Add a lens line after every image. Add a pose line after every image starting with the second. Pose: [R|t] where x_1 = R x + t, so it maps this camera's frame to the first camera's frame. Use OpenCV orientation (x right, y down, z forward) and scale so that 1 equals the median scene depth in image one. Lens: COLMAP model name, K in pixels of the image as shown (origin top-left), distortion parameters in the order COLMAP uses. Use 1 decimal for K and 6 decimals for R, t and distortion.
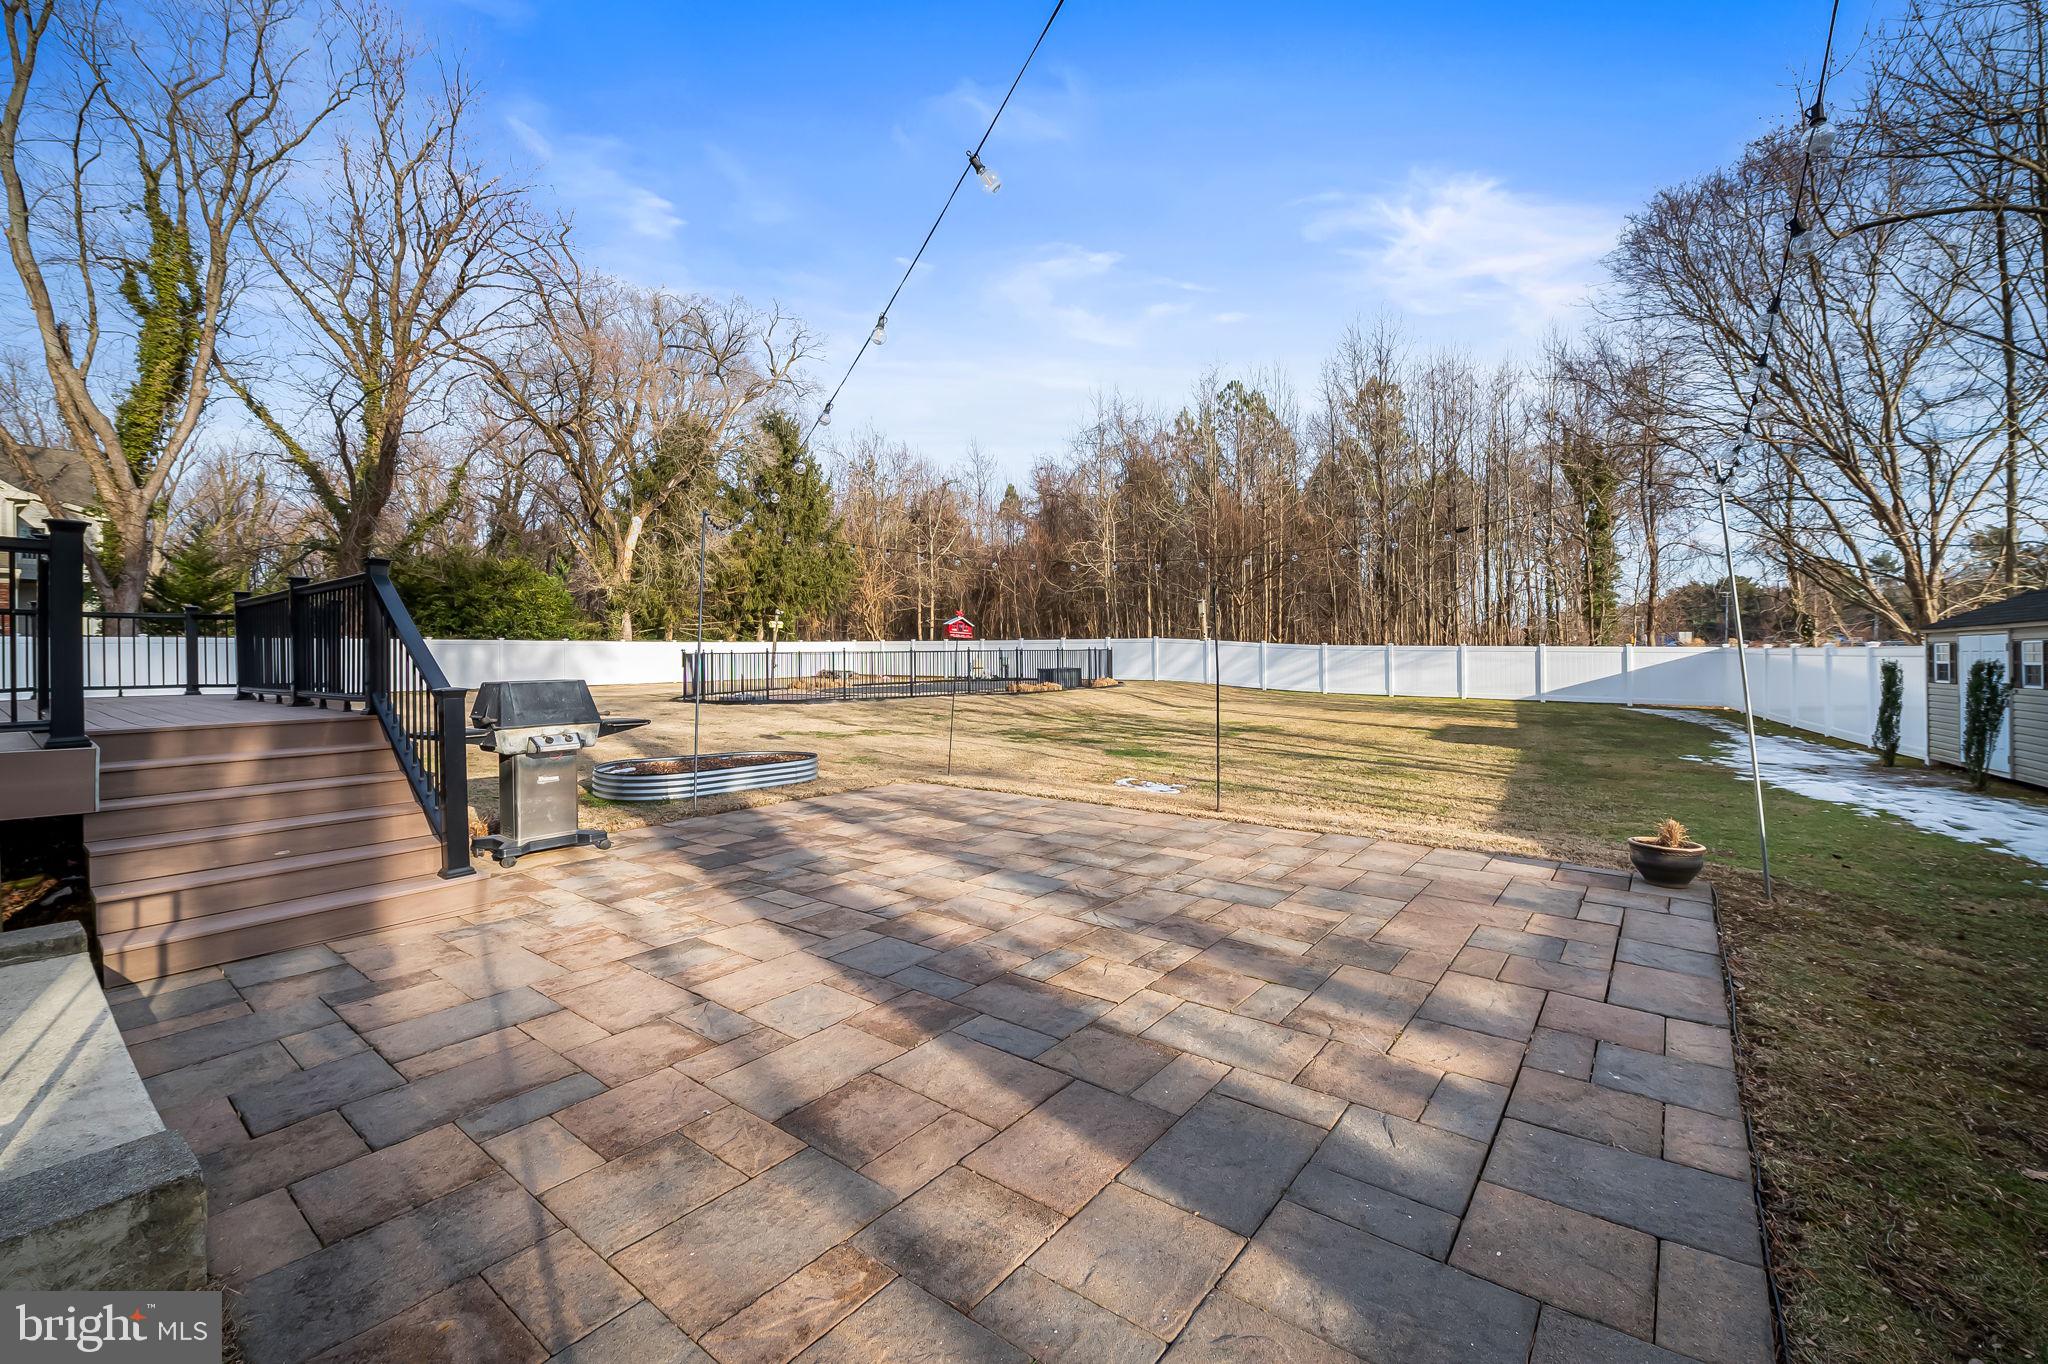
lens RADIAL K [[839.7, 0, 1031.9], [0, 839.7, 652.9], [0, 0, 1]] dist [-0.009982, 0.000209]
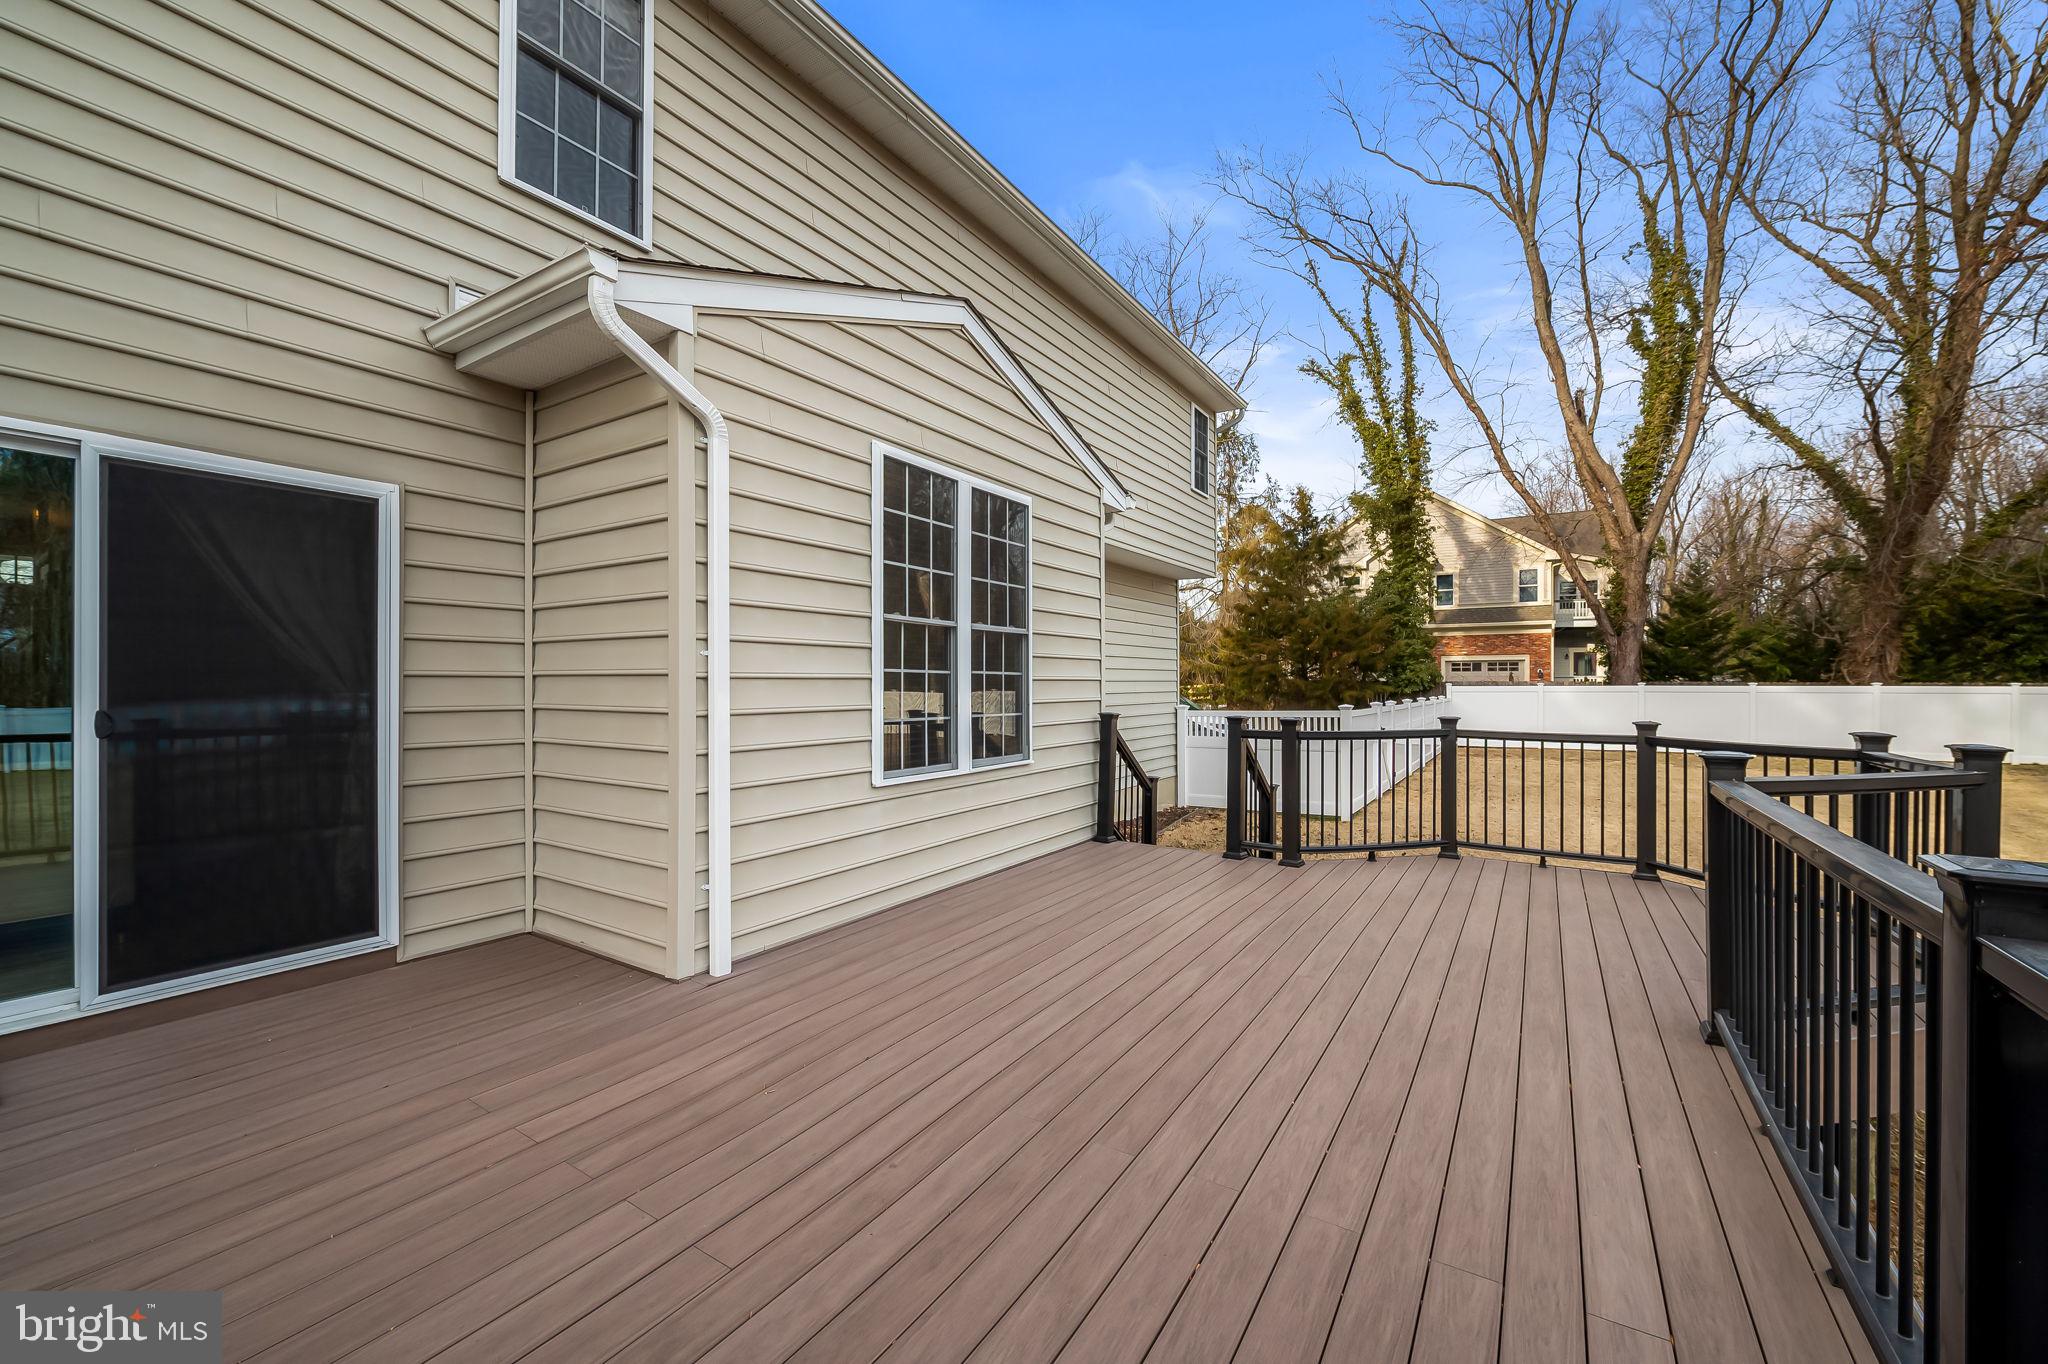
lens RADIAL K [[813.1, 0, 1024.0], [0, 813.1, 682.0], [0, 0, 1]] dist [-0.010637, 0.000153]
pose [[0.081472, 0.011473, -0.996610, -0.151715], [0.001207, 0.999932, 0.011610, -0.027484], [0.996675, -0.002149, 0.081453, 0.162718]]
